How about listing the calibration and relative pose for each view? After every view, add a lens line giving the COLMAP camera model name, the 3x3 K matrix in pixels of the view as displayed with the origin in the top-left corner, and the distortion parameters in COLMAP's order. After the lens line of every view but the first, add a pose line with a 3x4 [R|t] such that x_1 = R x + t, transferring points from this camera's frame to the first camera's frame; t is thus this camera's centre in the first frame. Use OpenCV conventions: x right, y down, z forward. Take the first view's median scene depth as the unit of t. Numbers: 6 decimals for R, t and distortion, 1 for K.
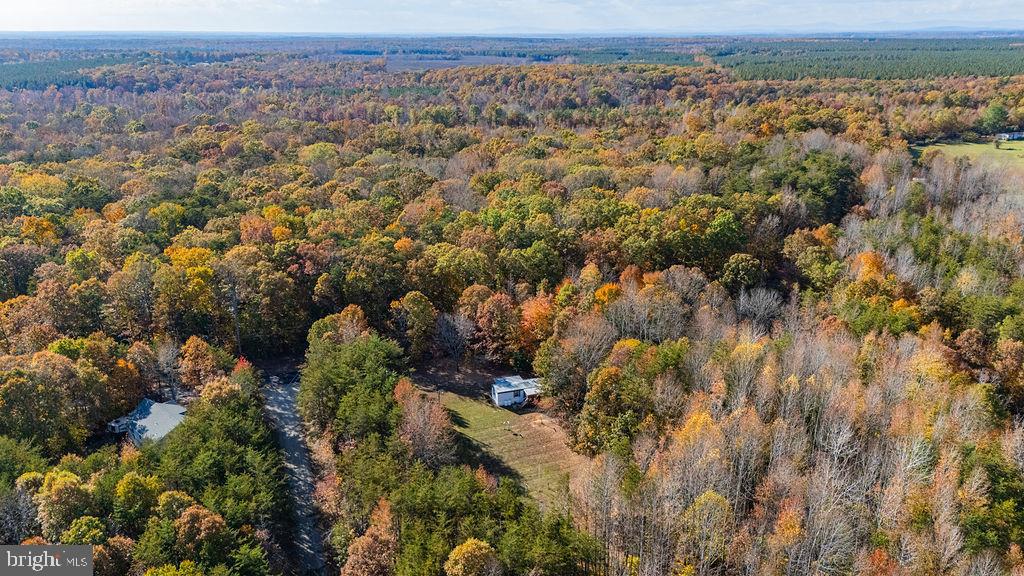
lens RADIAL K [[747.7, 0, 510.8], [0, 747.7, 295.4], [0, 0, 1]] dist [0.056079, -0.048663]
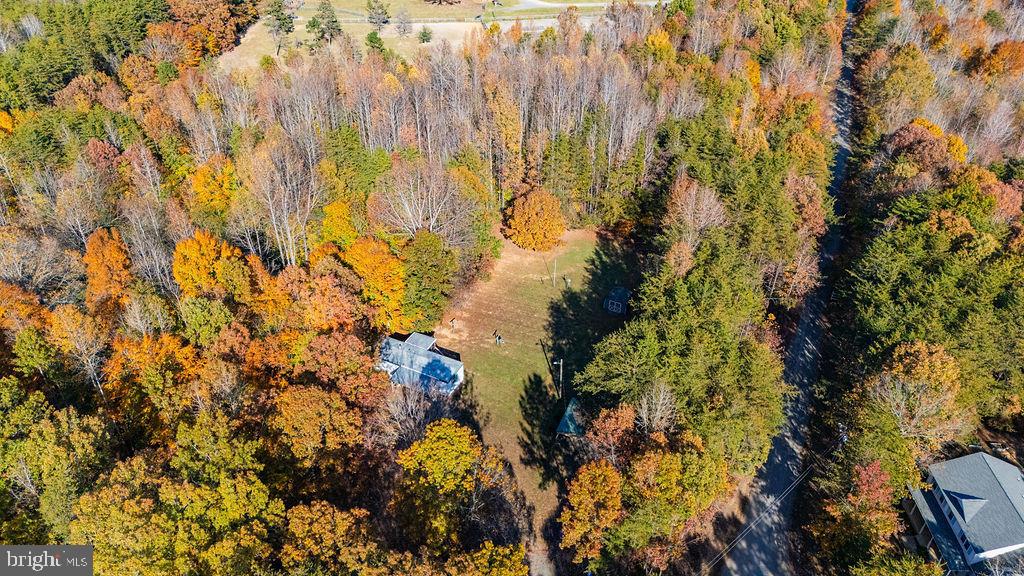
lens RADIAL K [[747.7, 0, 514.5], [0, 747.7, 300.7], [0, 0, 1]] dist [0.056079, -0.048663]
pose [[-0.711135, -0.445729, 0.543703, -0.341506], [0.217307, 0.596122, 0.772927, -0.353567], [-0.668629, 0.667806, -0.327063, 1.044902]]
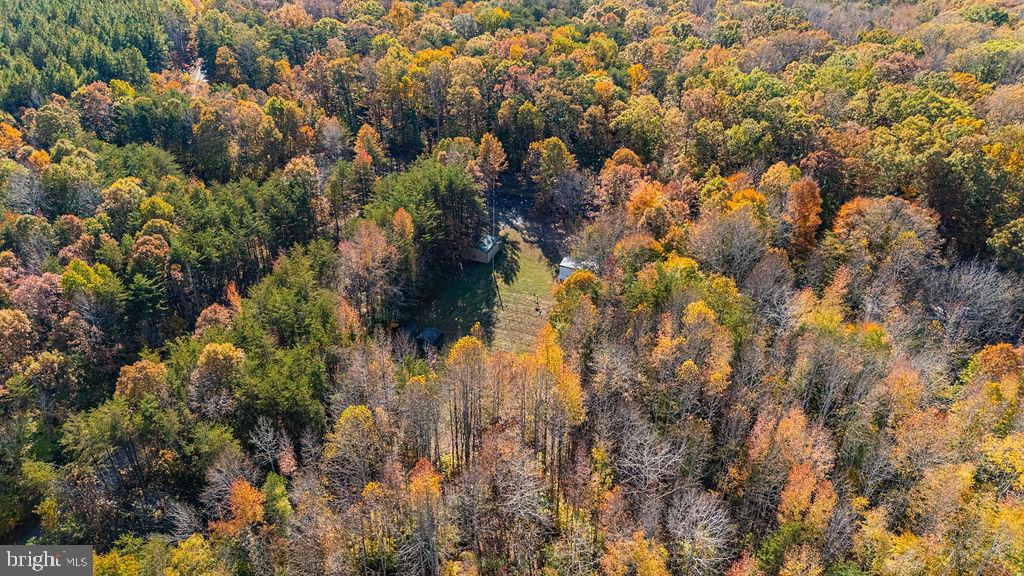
lens RADIAL K [[747.7, 0, 516.8], [0, 747.7, 297.7], [0, 0, 1]] dist [0.056079, -0.048663]
pose [[0.713648, 0.374634, -0.591909, 0.462057], [-0.242387, 0.924841, 0.293115, -0.081916], [0.657233, -0.065710, 0.750818, 0.245792]]
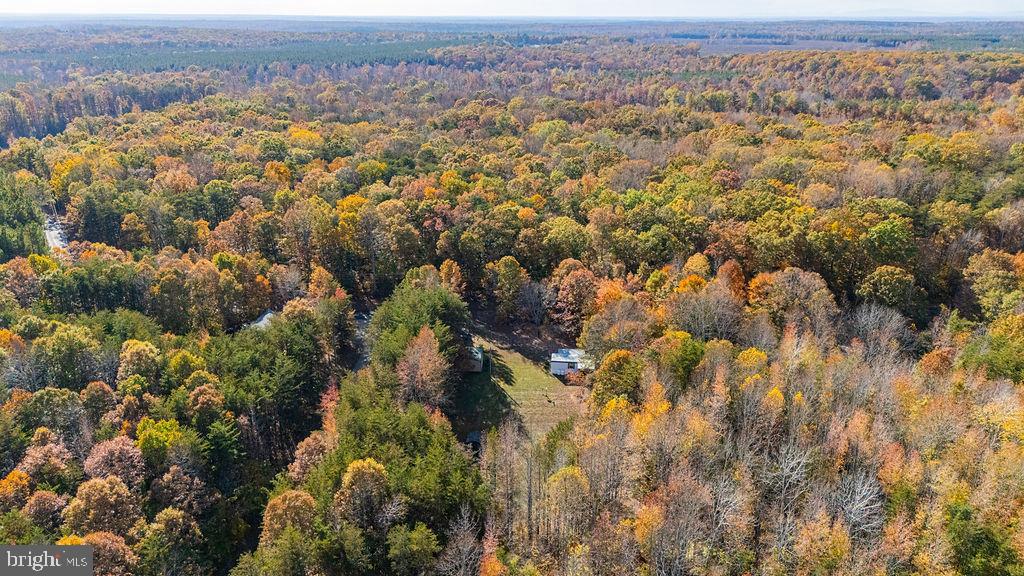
lens RADIAL K [[747.7, 0, 508.1], [0, 747.7, 287.7], [0, 0, 1]] dist [0.056079, -0.048663]
pose [[0.908343, 0.146101, -0.391876, 0.293707], [-0.142146, 0.989067, 0.039264, -0.002463], [0.393328, 0.020038, 0.919180, 0.012964]]
